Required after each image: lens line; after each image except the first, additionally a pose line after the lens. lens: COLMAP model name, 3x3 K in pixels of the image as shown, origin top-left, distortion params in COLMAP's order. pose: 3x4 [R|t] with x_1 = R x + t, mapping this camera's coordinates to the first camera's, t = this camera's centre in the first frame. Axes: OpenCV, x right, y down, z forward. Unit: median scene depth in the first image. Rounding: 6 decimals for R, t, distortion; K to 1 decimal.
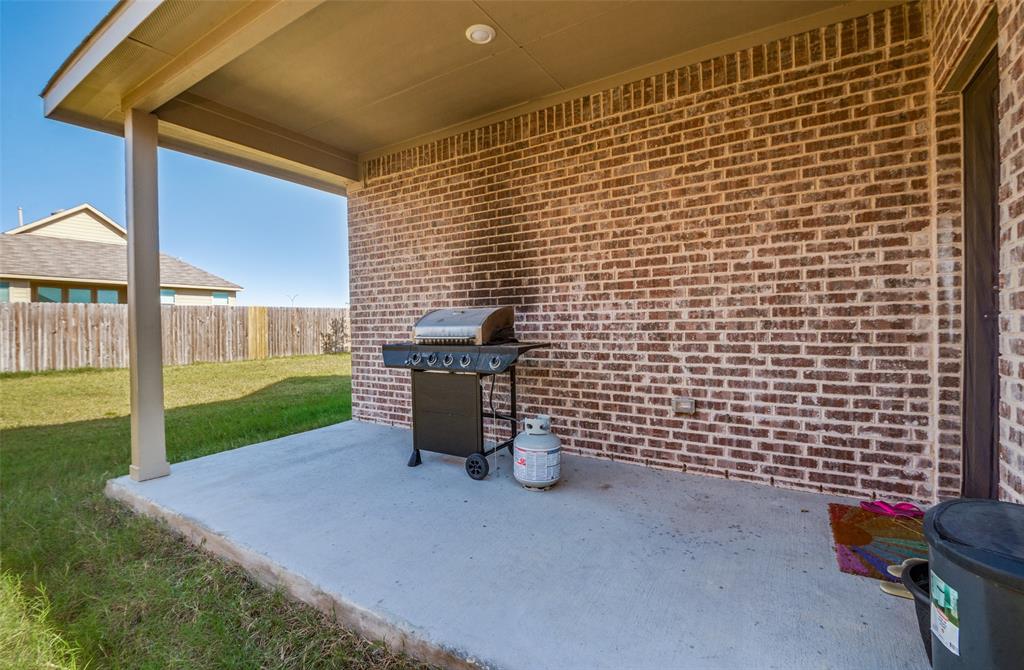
lens RADIAL K [[500.5, 0, 512.0], [0, 500.5, 335.0], [0, 0, 1]] dist [-0.002971, -0.001905]
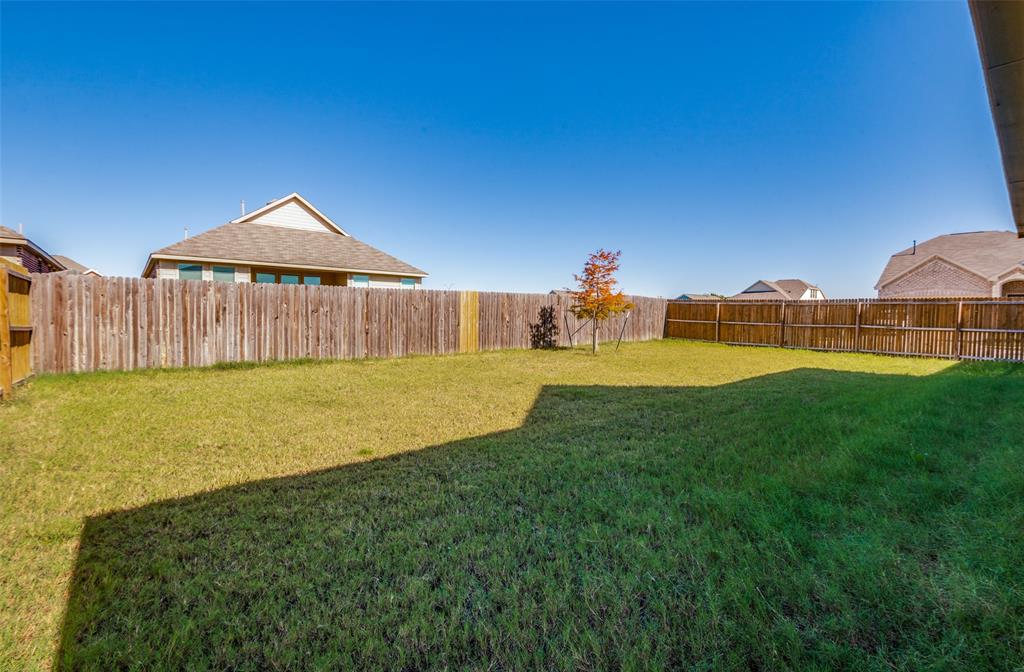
lens RADIAL K [[500.5, 0, 512.0], [0, 500.5, 336.0], [0, 0, 1]] dist [-0.002971, -0.001905]
pose [[0.960253, 0.030730, -0.277435, -0.220513], [-0.024635, 0.999373, 0.025429, -0.004255], [0.278042, -0.017584, 0.960408, 0.216365]]
